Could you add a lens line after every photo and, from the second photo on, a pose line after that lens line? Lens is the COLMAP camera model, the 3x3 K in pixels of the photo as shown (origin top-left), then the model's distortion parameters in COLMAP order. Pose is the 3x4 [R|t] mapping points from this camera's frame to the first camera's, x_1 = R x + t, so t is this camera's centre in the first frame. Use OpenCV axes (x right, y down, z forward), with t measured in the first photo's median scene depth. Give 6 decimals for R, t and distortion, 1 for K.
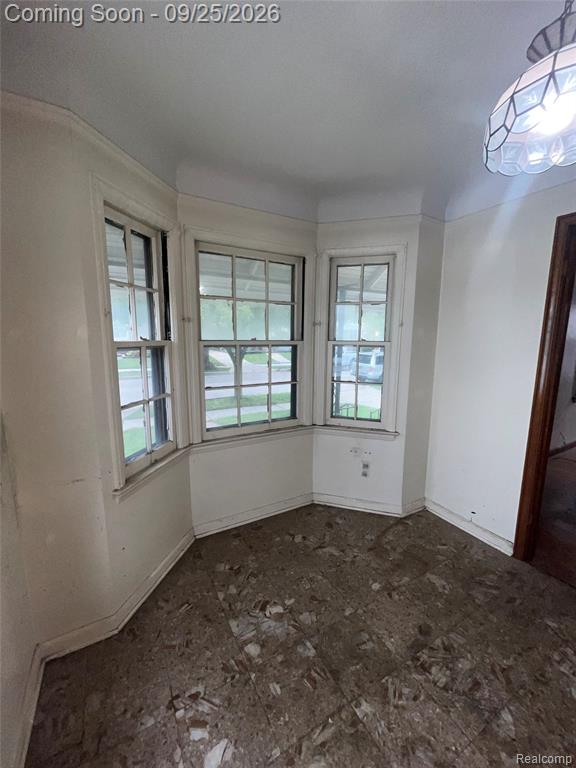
lens RADIAL K [[308.3, 0, 288.0], [0, 308.3, 384.0], [0, 0, 1]] dist [-0.001952, -0.000586]
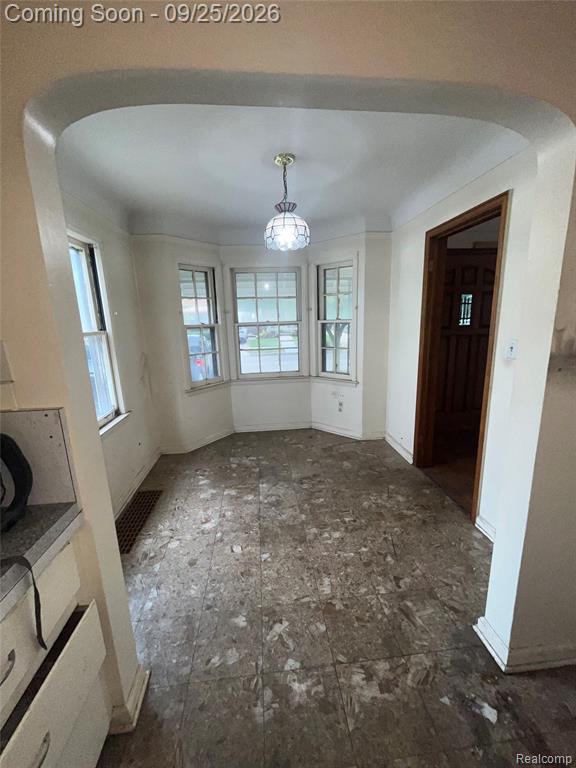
lens RADIAL K [[308.3, 0, 288.0], [0, 308.3, 384.0], [0, 0, 1]] dist [-0.001952, -0.000586]
pose [[0.913660, 0.046897, -0.403764, 0.748012], [-0.021794, 0.997545, 0.066547, 0.089849], [0.405894, -0.052001, 0.912440, -0.555209]]
